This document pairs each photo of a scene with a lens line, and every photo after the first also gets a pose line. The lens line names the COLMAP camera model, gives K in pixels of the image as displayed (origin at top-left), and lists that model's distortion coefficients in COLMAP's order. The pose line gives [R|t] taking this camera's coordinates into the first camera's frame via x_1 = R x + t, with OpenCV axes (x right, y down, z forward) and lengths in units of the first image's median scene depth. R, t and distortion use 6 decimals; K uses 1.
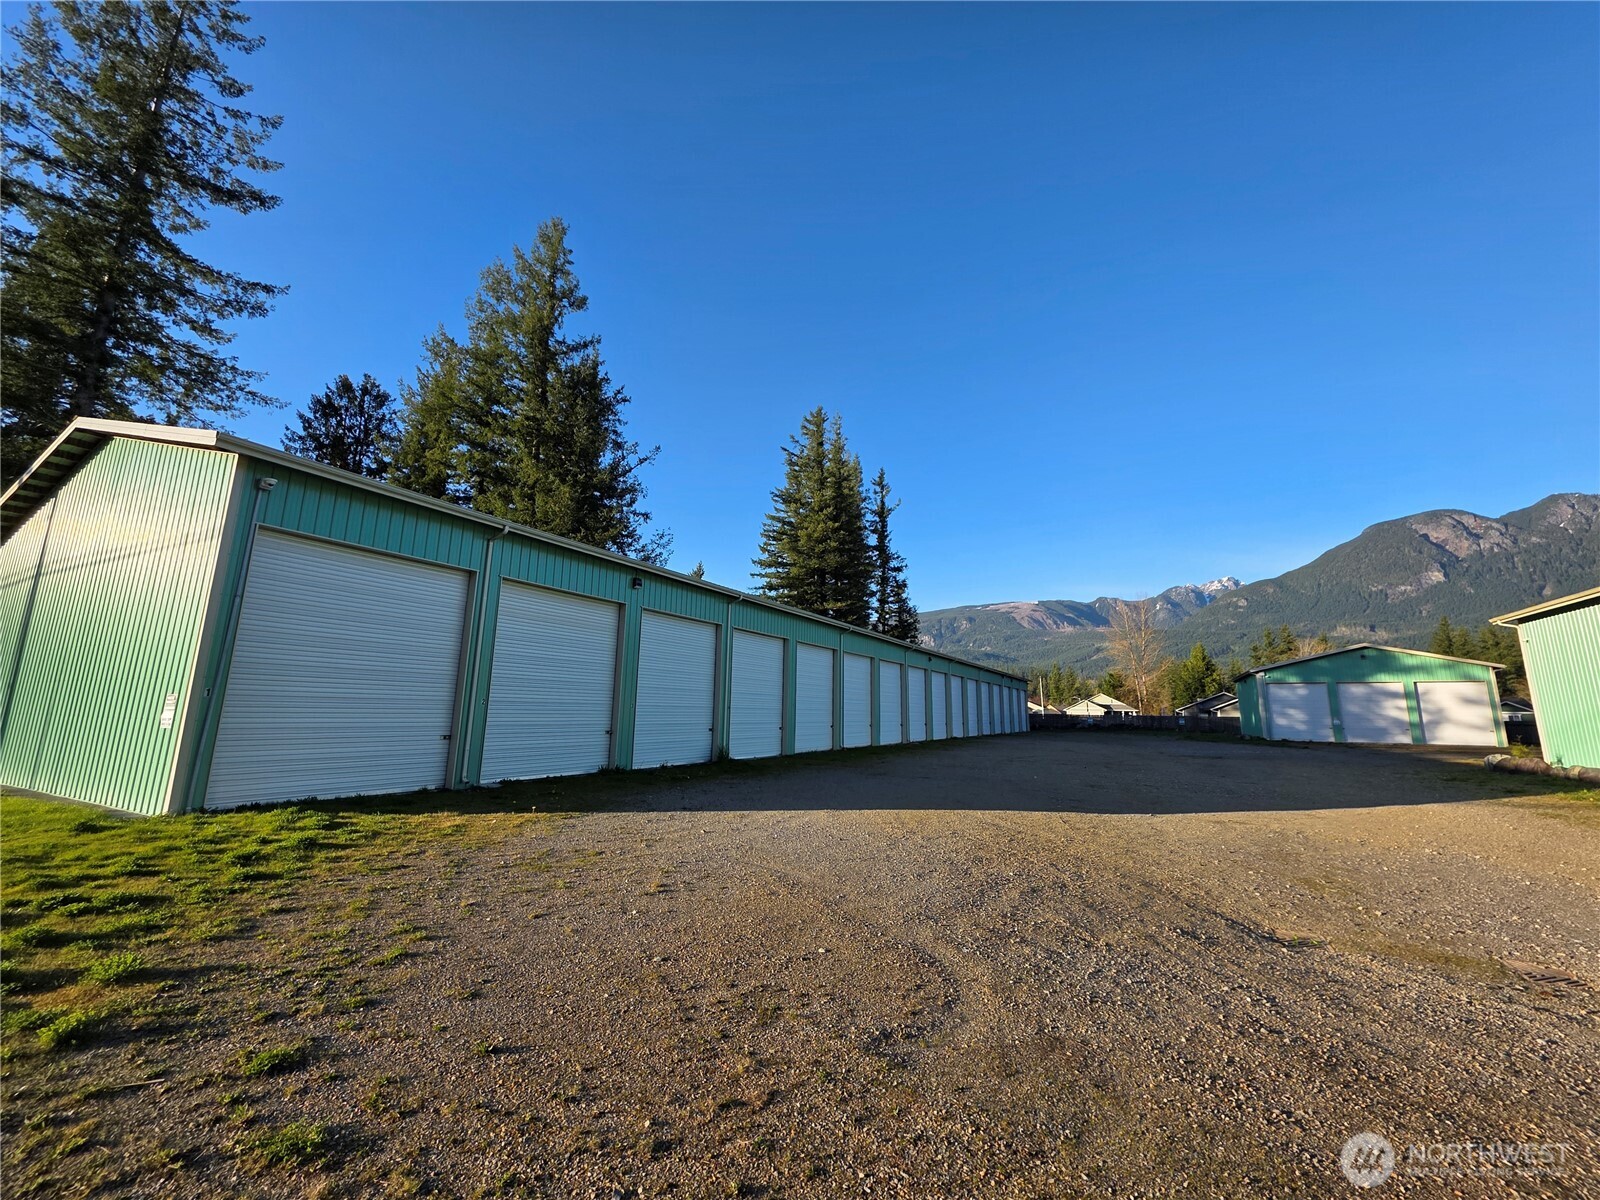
lens RADIAL K [[640.9, 0, 807.0], [0, 640.9, 591.7], [0, 0, 1]] dist [0.002037, -0.000904]
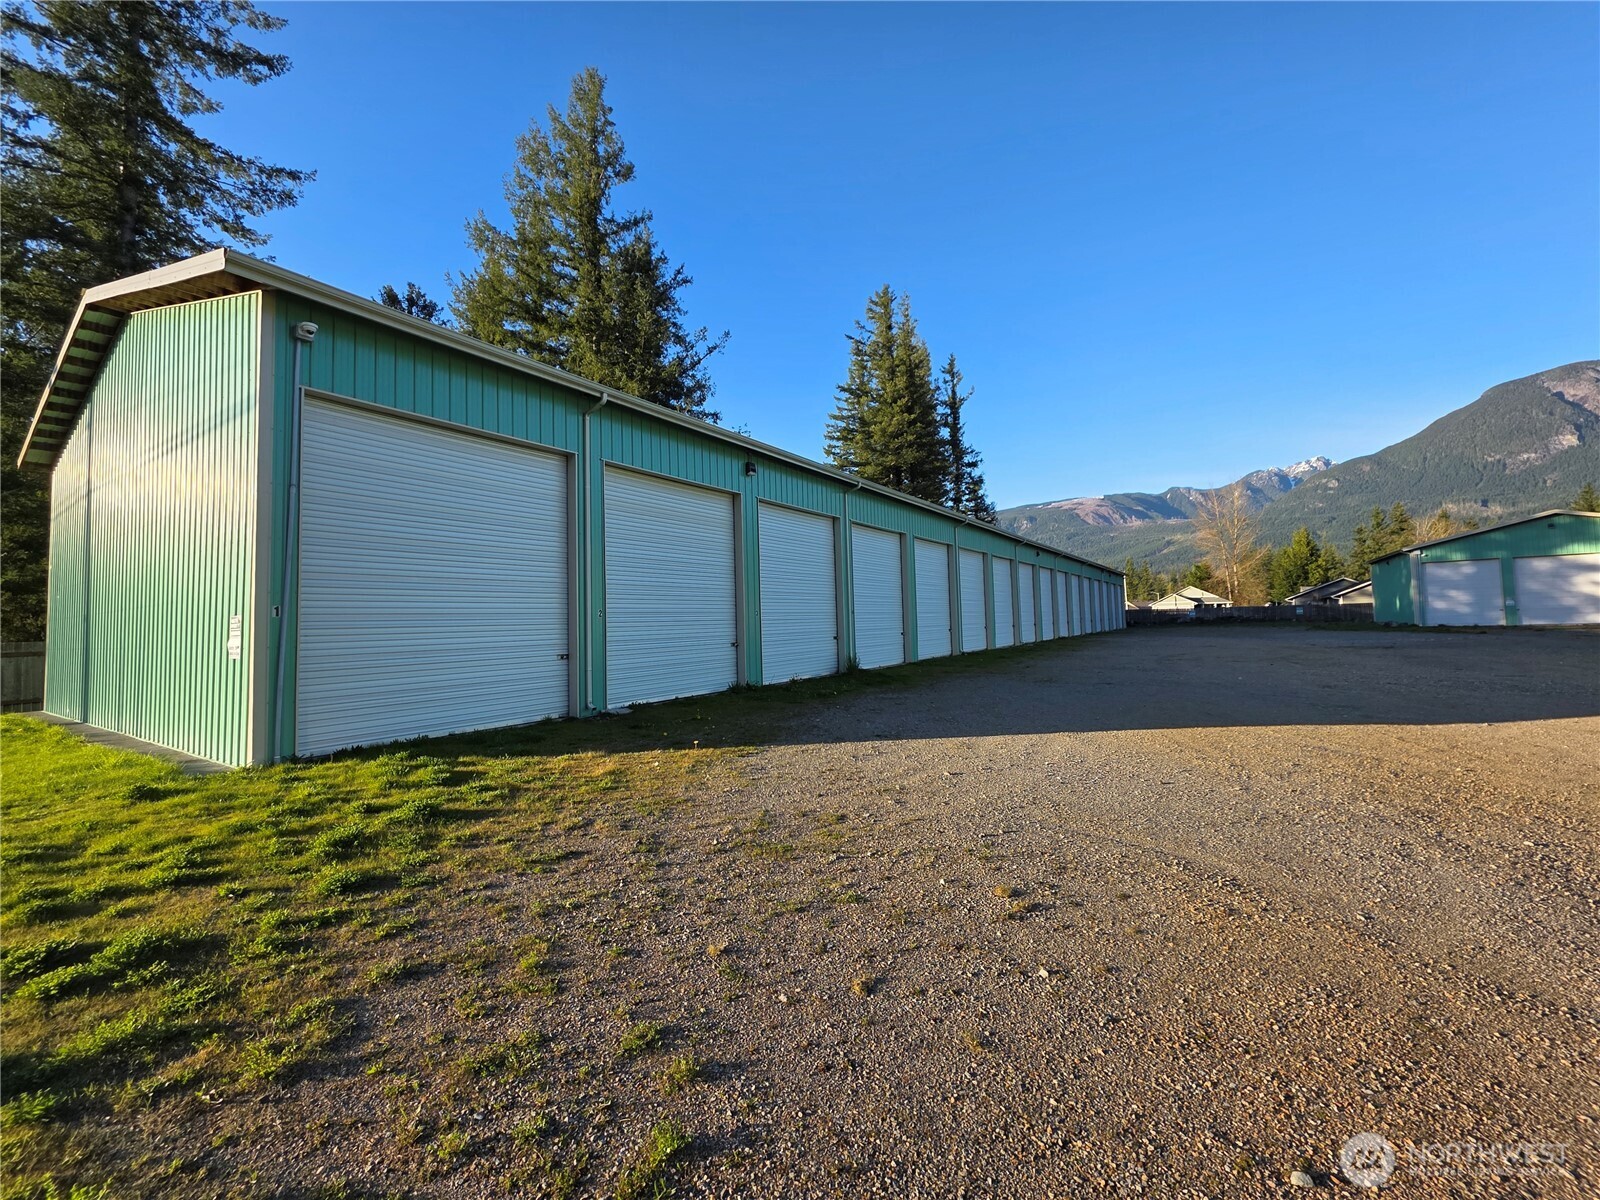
lens RADIAL K [[639.9, 0, 805.0], [0, 639.9, 592.7], [0, 0, 1]] dist [-0.000220, -0.000142]
pose [[0.994638, -0.046166, -0.092540, -0.063071], [0.058739, 0.988673, 0.138114, 0.017992], [0.085116, -0.142809, 0.986084, 0.081852]]
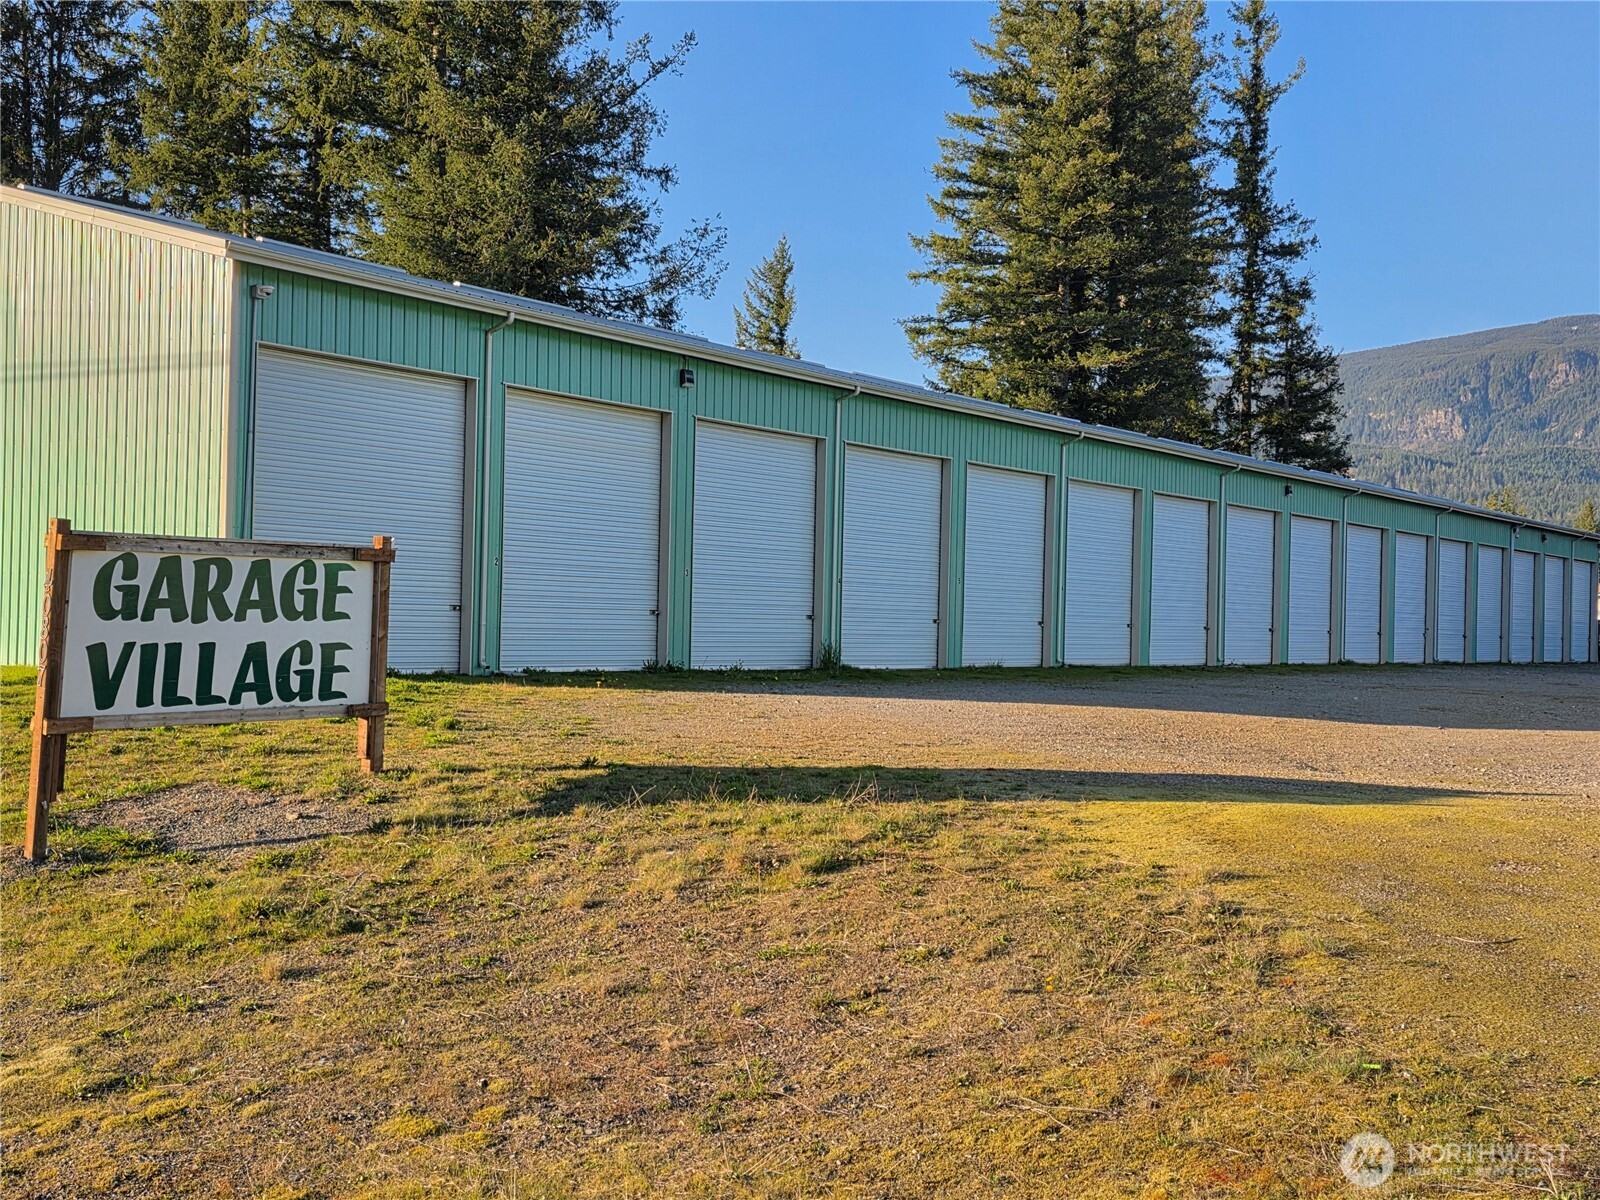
lens RADIAL K [[1776.3, 0, 805.6], [0, 1776.3, 609.9], [0, 0, 1]] dist [0.133497, -0.235355]
pose [[0.988109, 0.009502, -0.153460, 0.057556], [0.017861, 0.984237, 0.175949, -0.046953], [0.152713, -0.176598, 0.972364, -0.349967]]
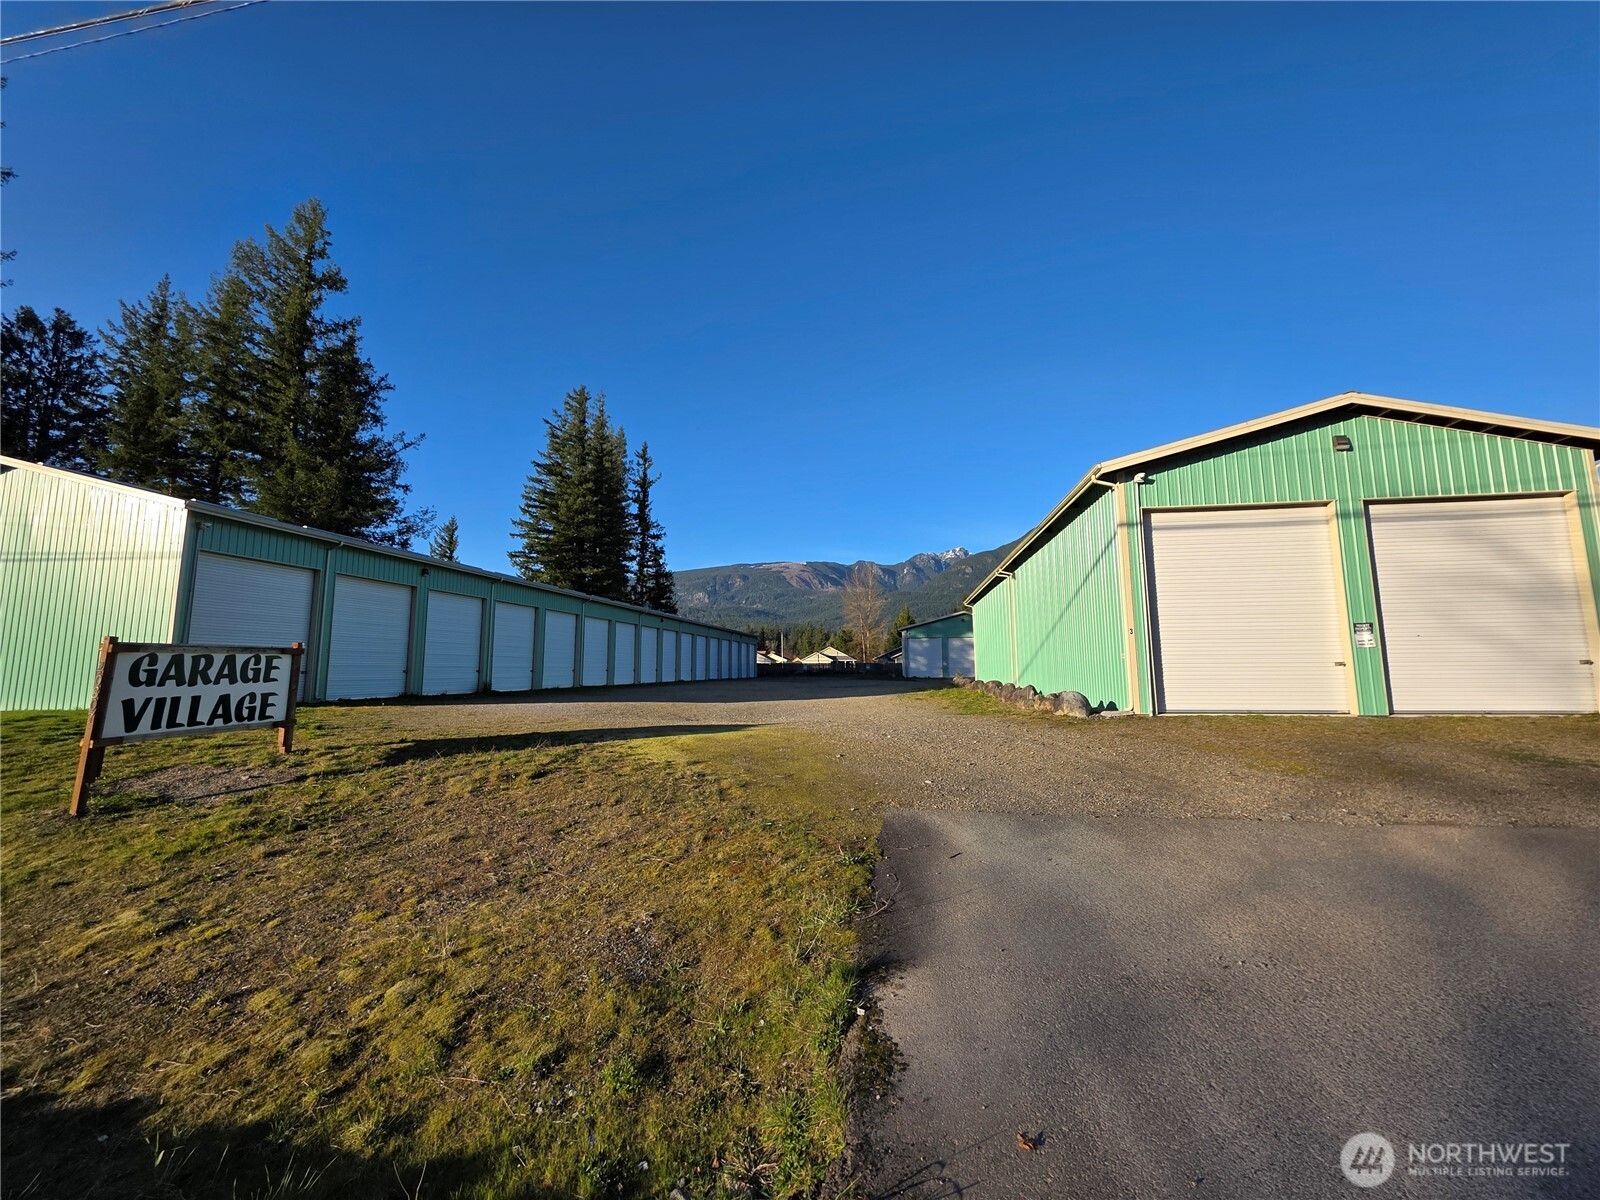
lens RADIAL K [[640.9, 0, 807.0], [0, 640.9, 591.7], [0, 0, 1]] dist [0.002037, -0.000904]
pose [[0.940246, 0.022016, 0.339783, 0.031143], [-0.045169, 0.997153, 0.060383, -0.049540], [-0.337487, -0.072122, 0.938563, -0.350343]]
